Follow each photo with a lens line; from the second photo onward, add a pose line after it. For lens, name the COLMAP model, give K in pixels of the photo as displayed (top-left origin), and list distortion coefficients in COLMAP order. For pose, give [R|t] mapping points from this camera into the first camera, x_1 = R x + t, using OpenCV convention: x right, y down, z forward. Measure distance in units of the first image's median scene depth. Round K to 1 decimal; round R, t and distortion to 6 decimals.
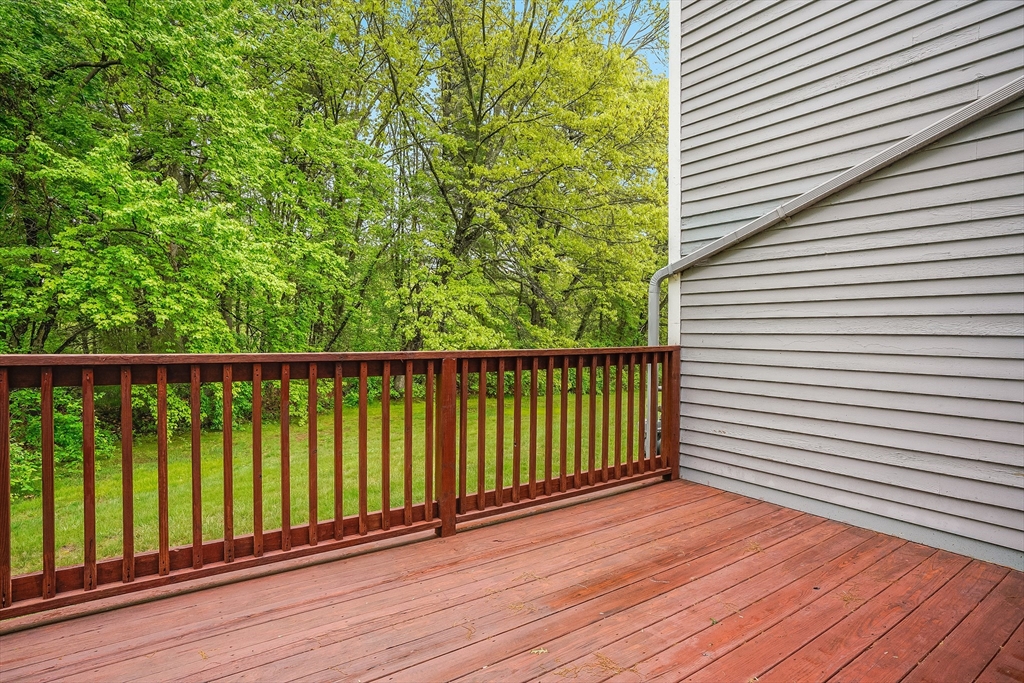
lens RADIAL K [[534.1, 0, 512.0], [0, 534.1, 341.5], [0, 0, 1]] dist [-0.045861, 0.028626]
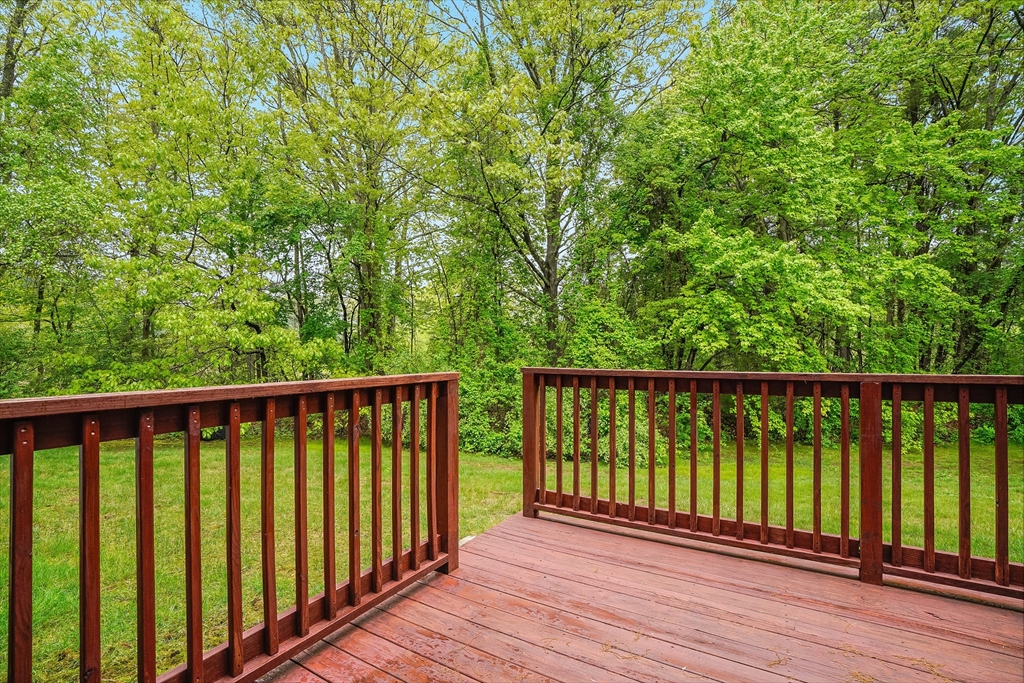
lens RADIAL K [[495.5, 0, 550.8], [0, 495.5, 345.5], [0, 0, 1]] dist [0.001169, 0.001173]
pose [[0.456172, -0.022106, -0.889617, 0.167989], [-0.011434, 0.999463, -0.030699, -0.000008], [0.889818, 0.024176, 0.455674, 0.059534]]
